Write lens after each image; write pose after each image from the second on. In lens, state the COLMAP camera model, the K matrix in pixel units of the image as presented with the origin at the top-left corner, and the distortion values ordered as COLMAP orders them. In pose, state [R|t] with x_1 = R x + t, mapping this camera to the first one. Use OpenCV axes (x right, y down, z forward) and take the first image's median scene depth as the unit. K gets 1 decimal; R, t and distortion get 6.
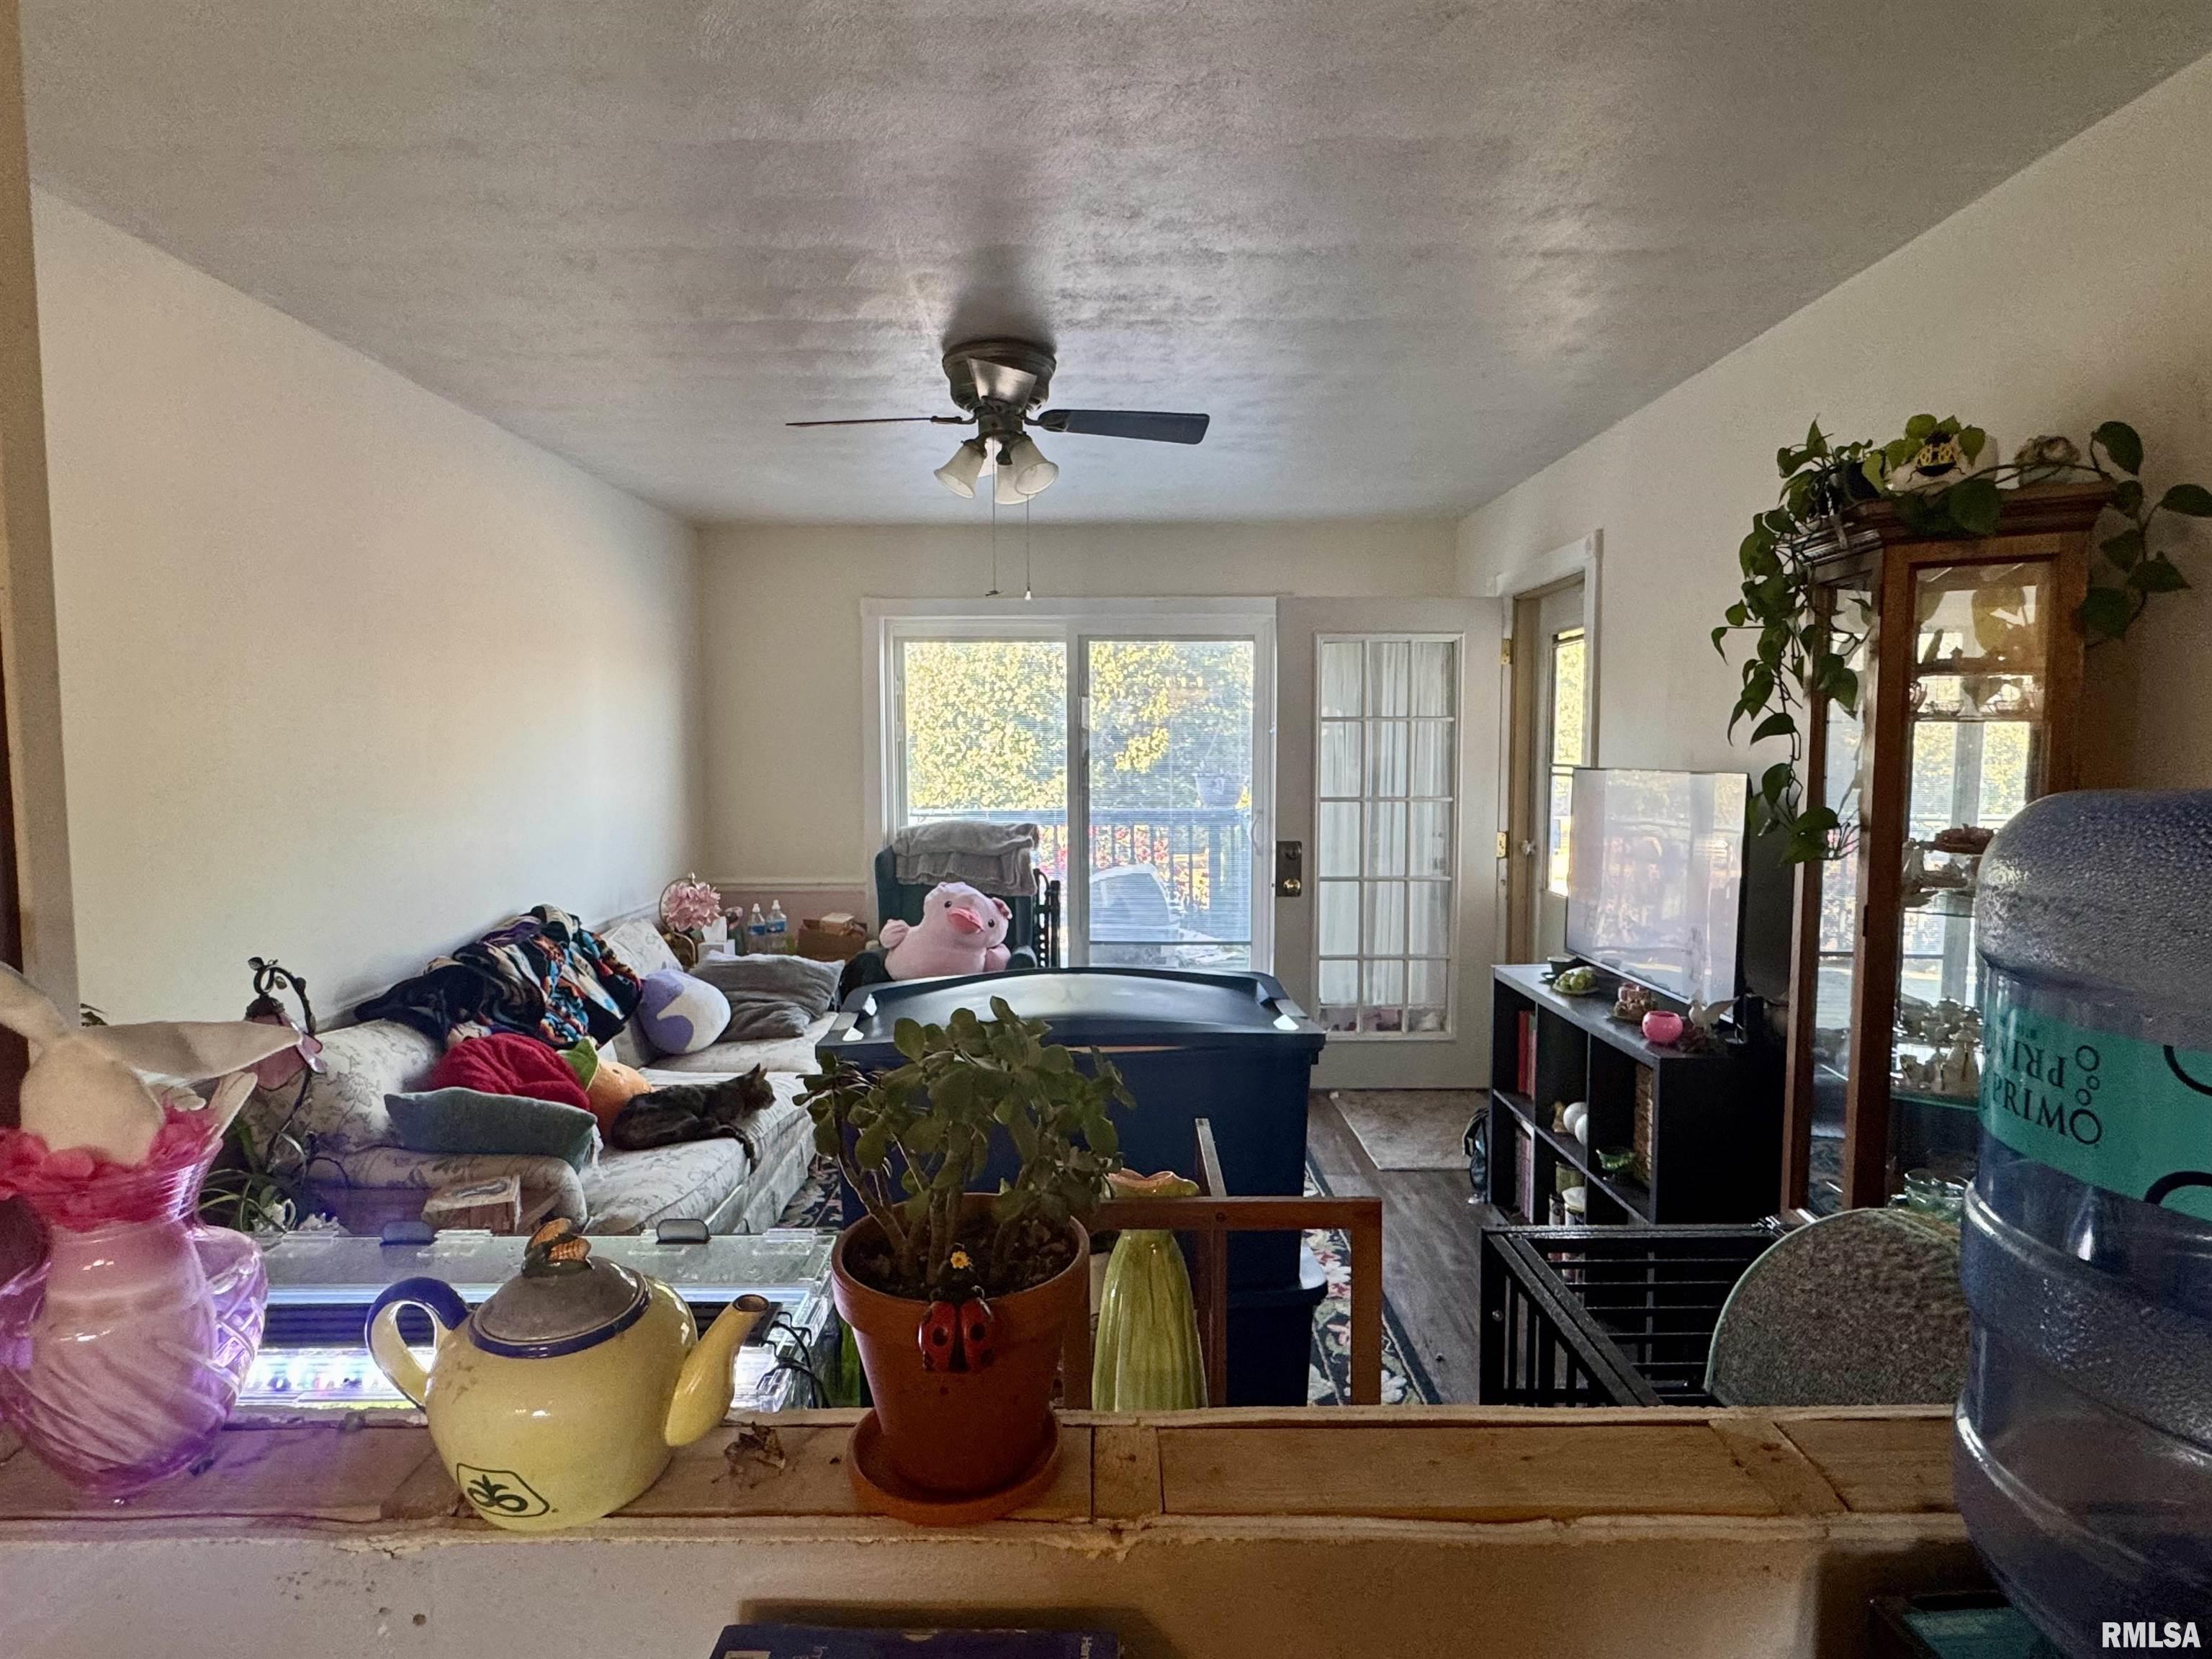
lens RADIAL K [[1267.3, 0, 1106.0], [0, 1267.3, 829.5], [0, 0, 1]] dist [-0.001395, -0.000026]
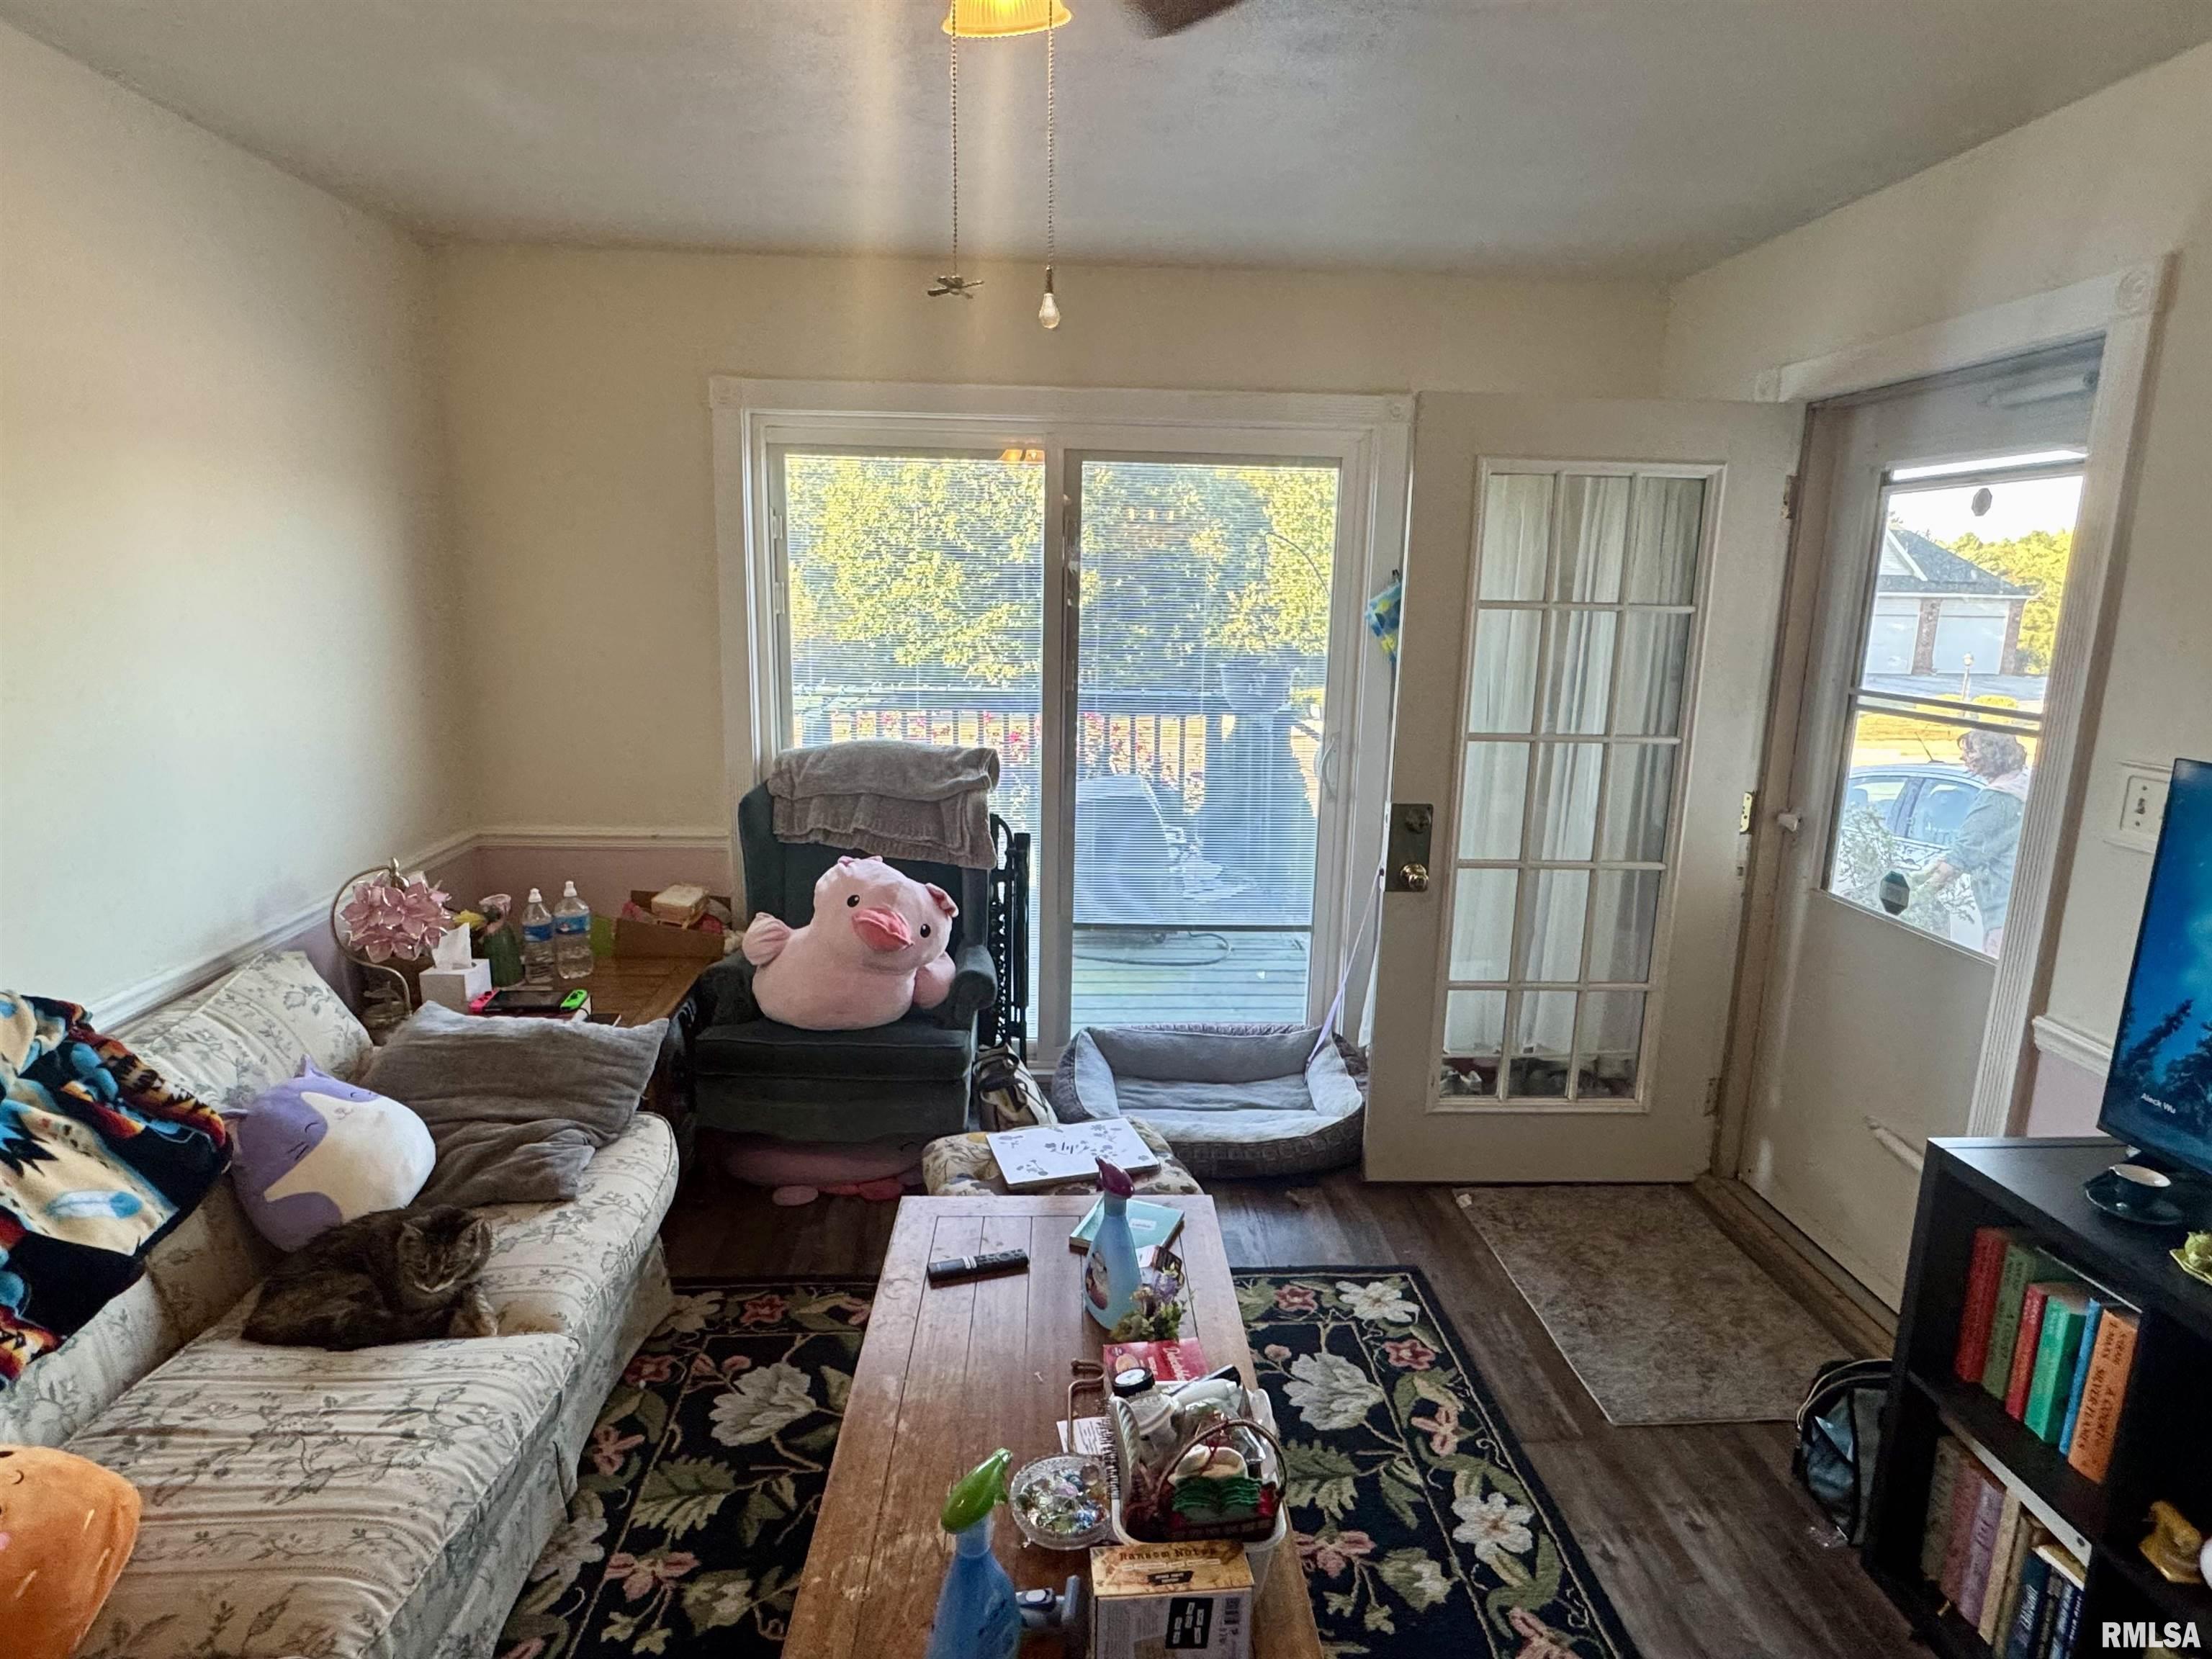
lens RADIAL K [[1267.3, 0, 1106.0], [0, 1267.3, 829.5], [0, 0, 1]] dist [-0.001395, -0.000026]
pose [[0.998172, 0.013467, 0.058918, -0.039603], [-0.021025, 0.991341, 0.129619, -0.053691], [-0.056662, -0.130621, 0.989812, 0.390737]]
